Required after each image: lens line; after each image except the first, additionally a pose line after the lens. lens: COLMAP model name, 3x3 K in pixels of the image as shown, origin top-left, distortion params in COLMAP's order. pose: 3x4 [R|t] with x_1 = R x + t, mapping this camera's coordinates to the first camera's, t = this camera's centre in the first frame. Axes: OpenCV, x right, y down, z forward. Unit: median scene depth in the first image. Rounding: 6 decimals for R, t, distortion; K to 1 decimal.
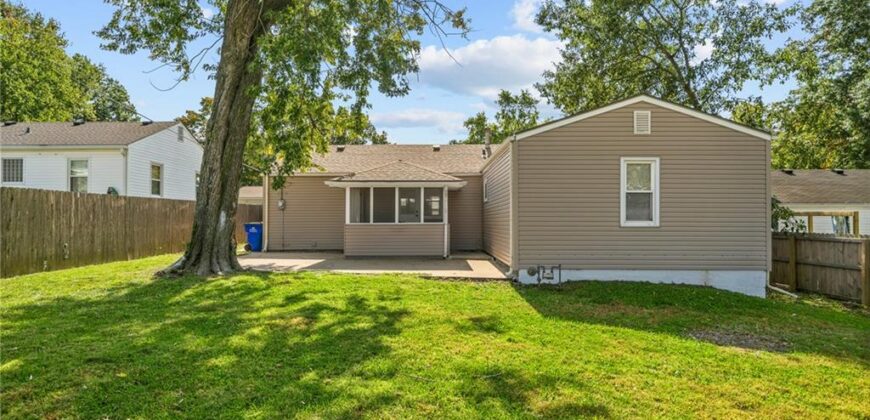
lens RADIAL K [[496.5, 0, 430.7], [0, 496.5, 211.5], [0, 0, 1]] dist [0.003691, 0.000567]
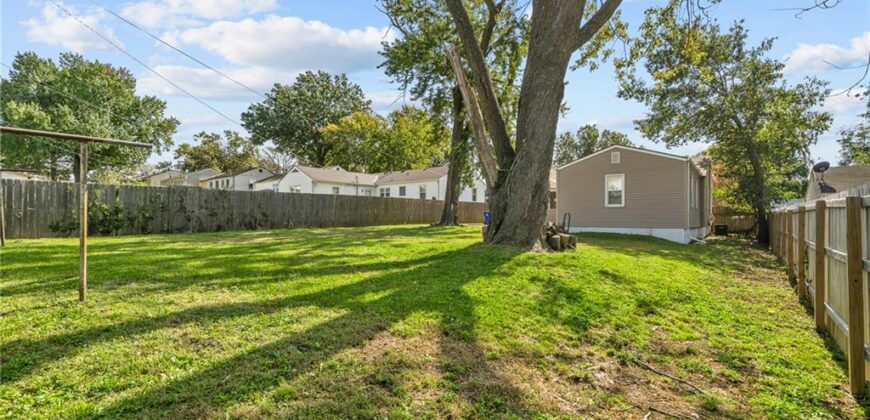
lens RADIAL K [[395.0, 0, 433.2], [0, 395.0, 213.1], [0, 0, 1]] dist [-0.003515, -0.000141]
pose [[0.787841, -0.005516, -0.615854, 0.695002], [0.004897, 0.999984, -0.002693, 0.047197], [0.615859, -0.000894, 0.787856, -0.646380]]
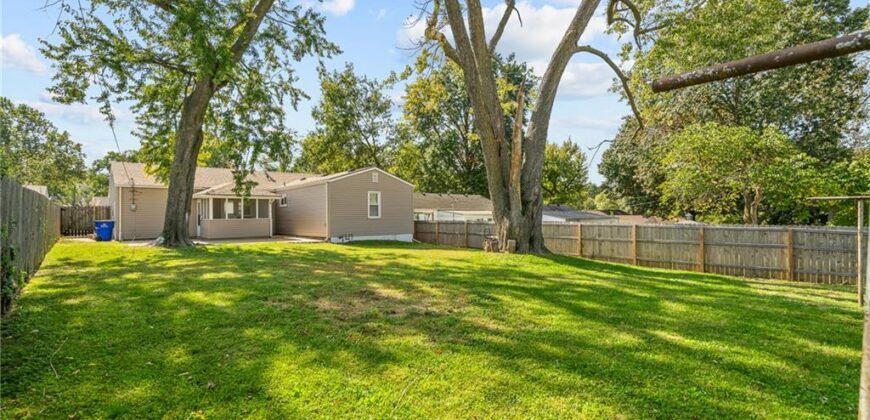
lens RADIAL K [[395.0, 0, 433.2], [0, 395.0, 213.1], [0, 0, 1]] dist [-0.003515, -0.000141]
pose [[0.732763, -0.003903, 0.680473, -0.612722], [-0.001934, 0.999968, 0.007817, -0.010554], [-0.680481, -0.007044, 0.732732, -0.578371]]
